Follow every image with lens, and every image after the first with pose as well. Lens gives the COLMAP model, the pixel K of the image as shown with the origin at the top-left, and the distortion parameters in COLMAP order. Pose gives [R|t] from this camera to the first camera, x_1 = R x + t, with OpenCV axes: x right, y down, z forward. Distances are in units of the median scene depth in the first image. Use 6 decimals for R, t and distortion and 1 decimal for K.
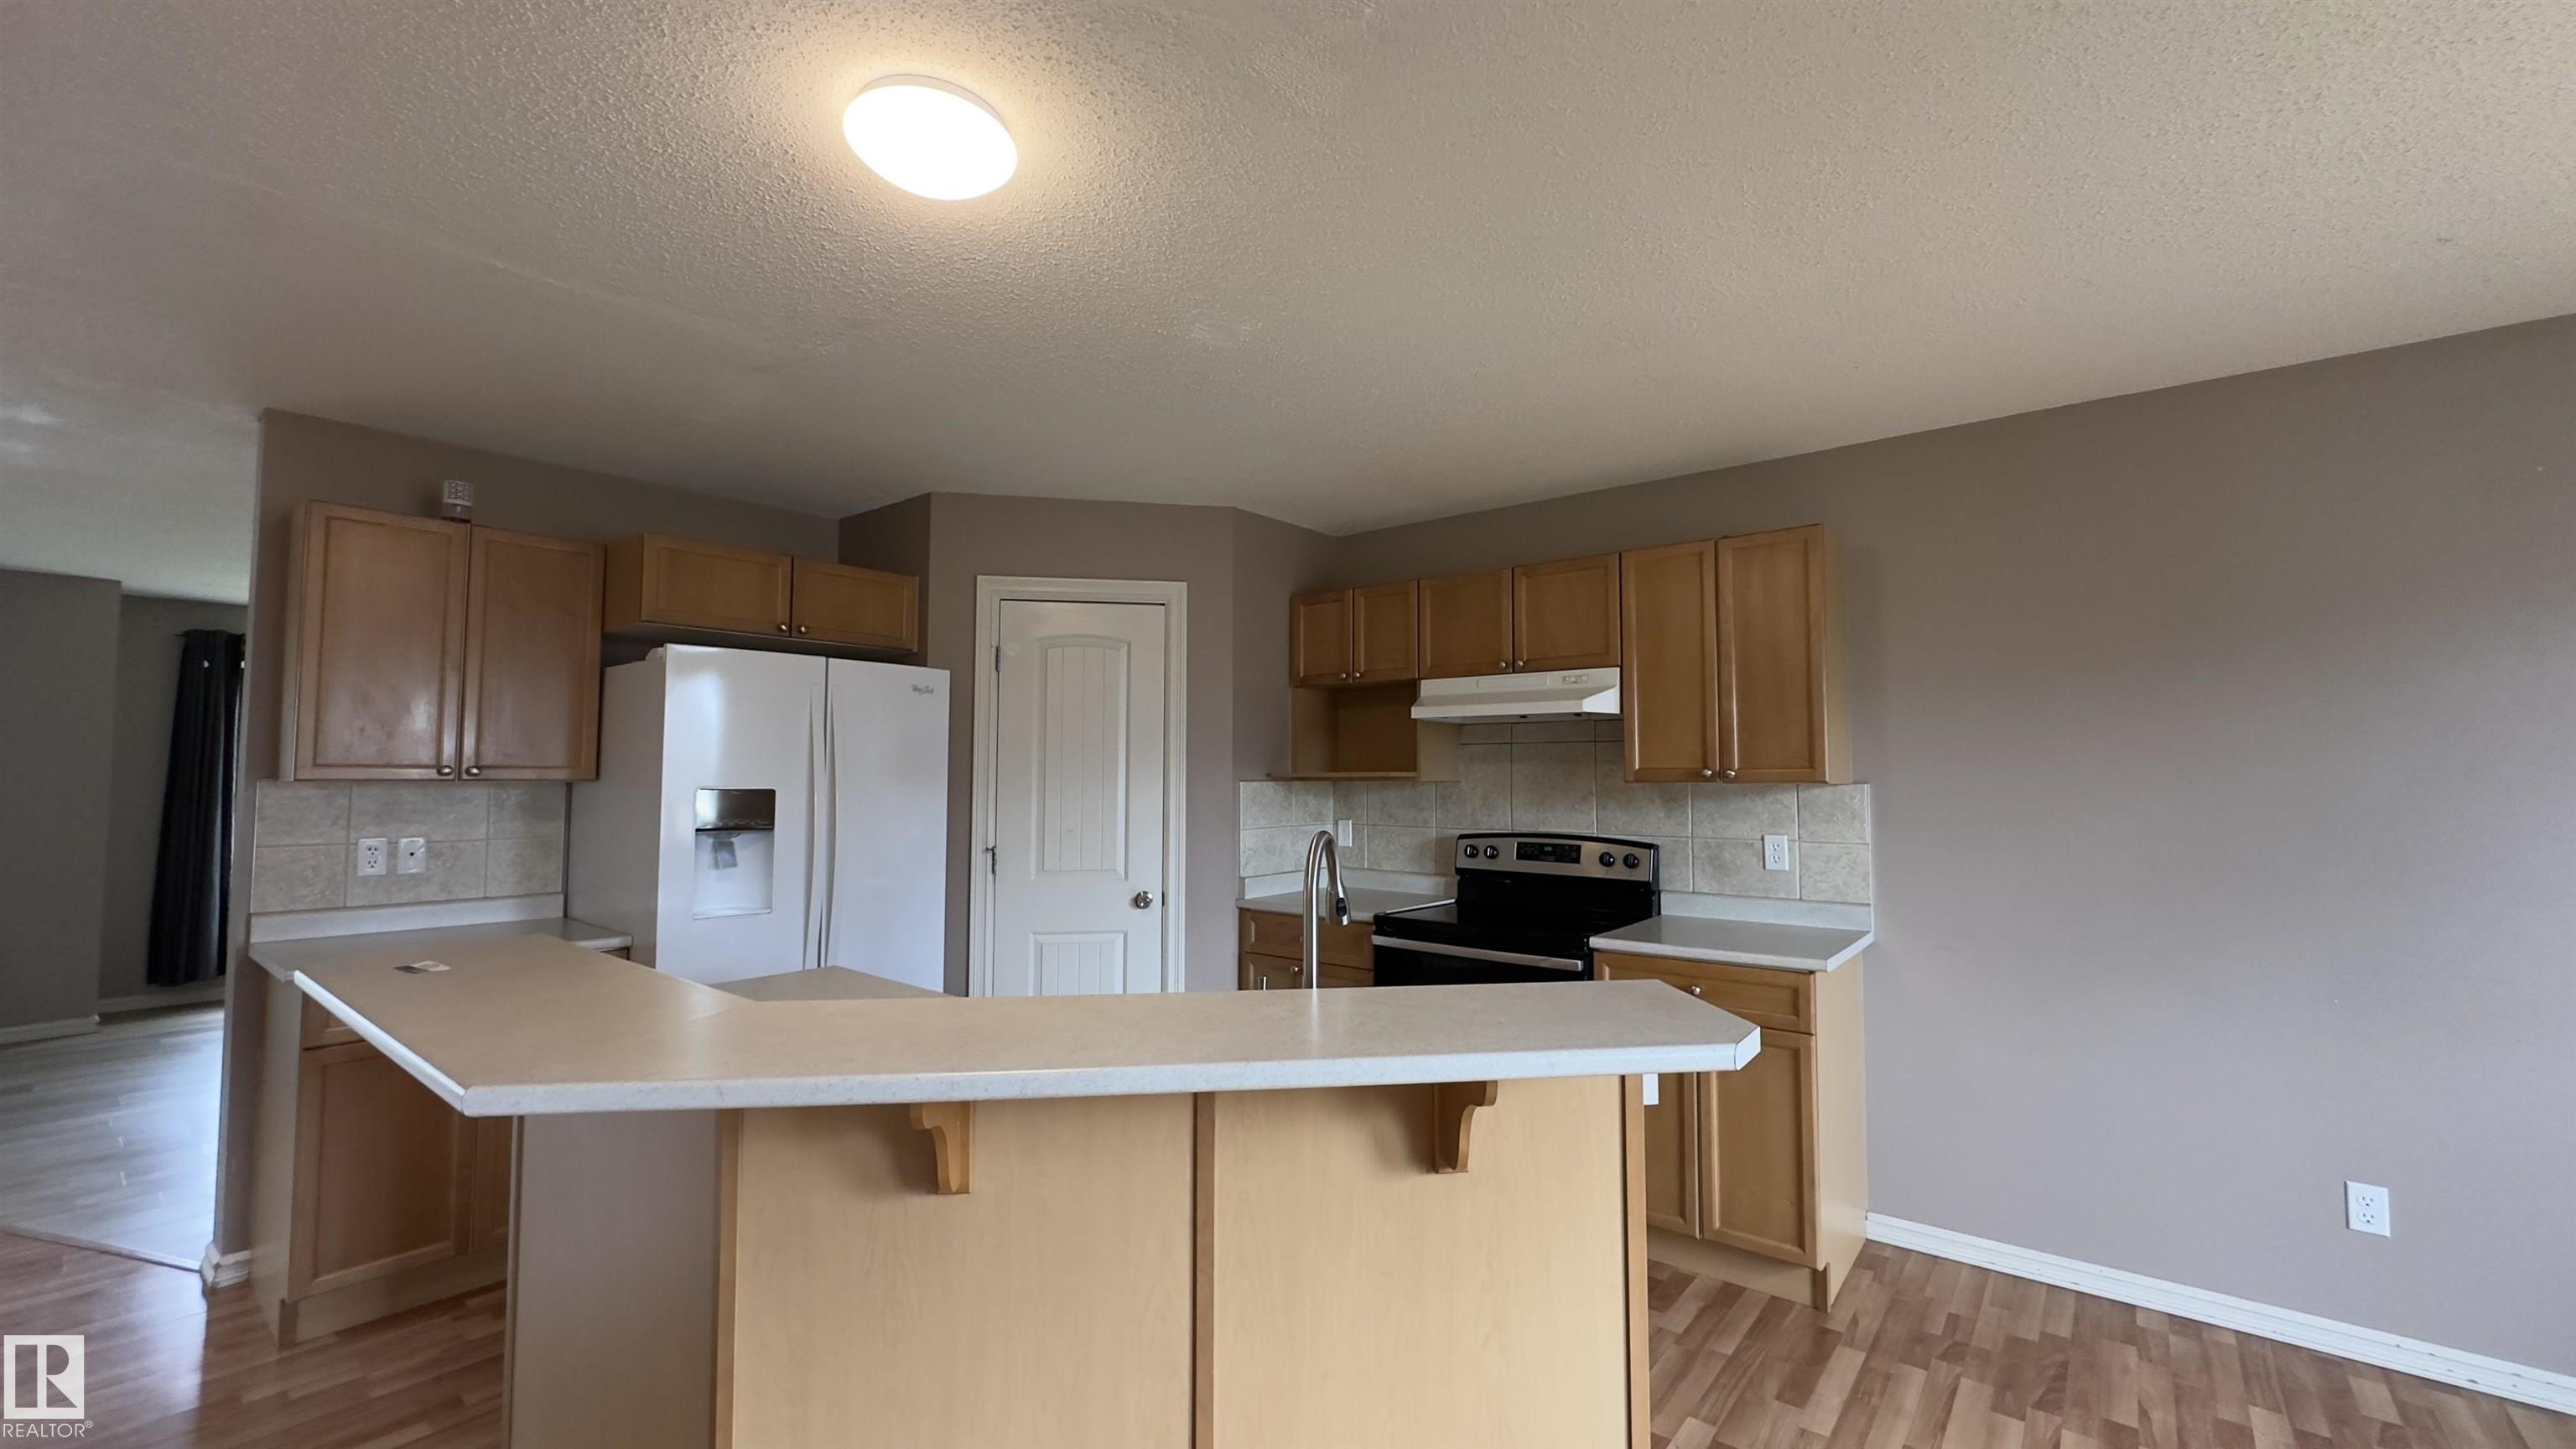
lens RADIAL K [[1026.8, 0, 1286.2], [0, 1026.8, 724.5], [0, 0, 1]] dist [-0.001959, -0.000126]
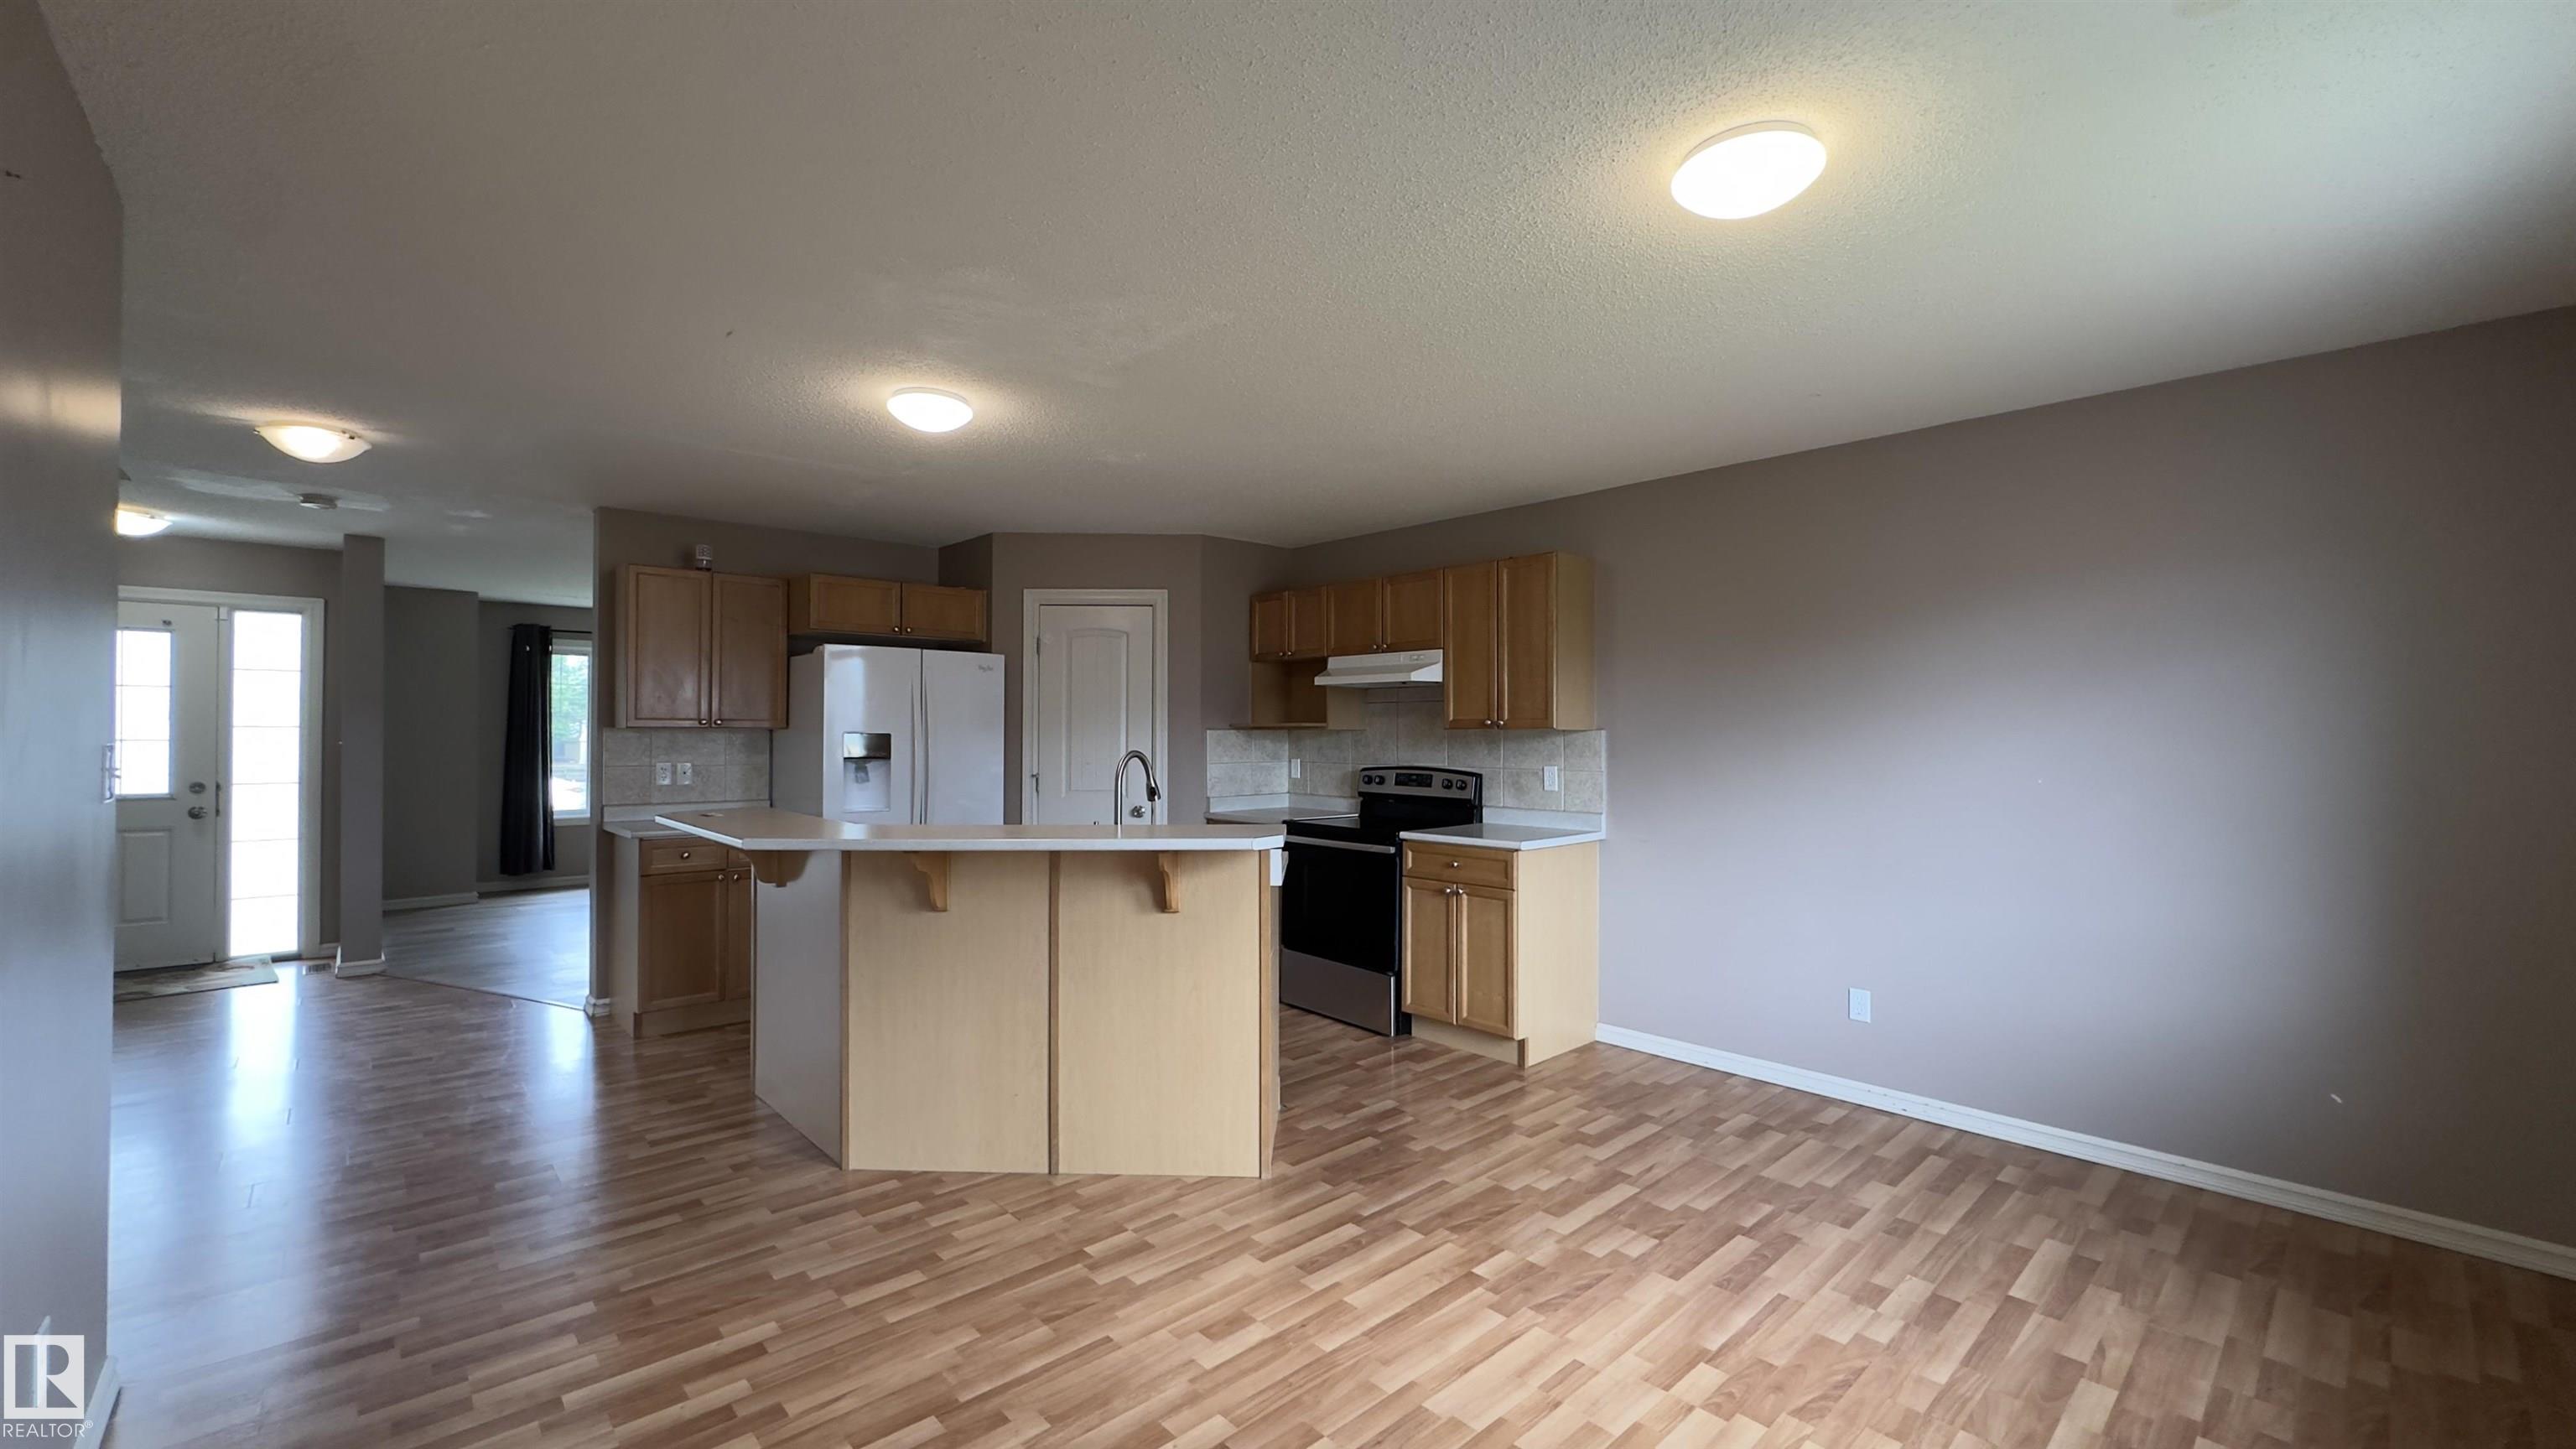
lens RADIAL K [[1026.8, 0, 1286.2], [0, 1026.8, 724.5], [0, 0, 1]] dist [-0.001959, -0.000126]
pose [[0.990101, -0.001210, -0.140355, 0.301659], [0.007188, 0.999088, 0.042098, -0.012317], [0.140176, -0.042691, 0.989206, -0.442645]]
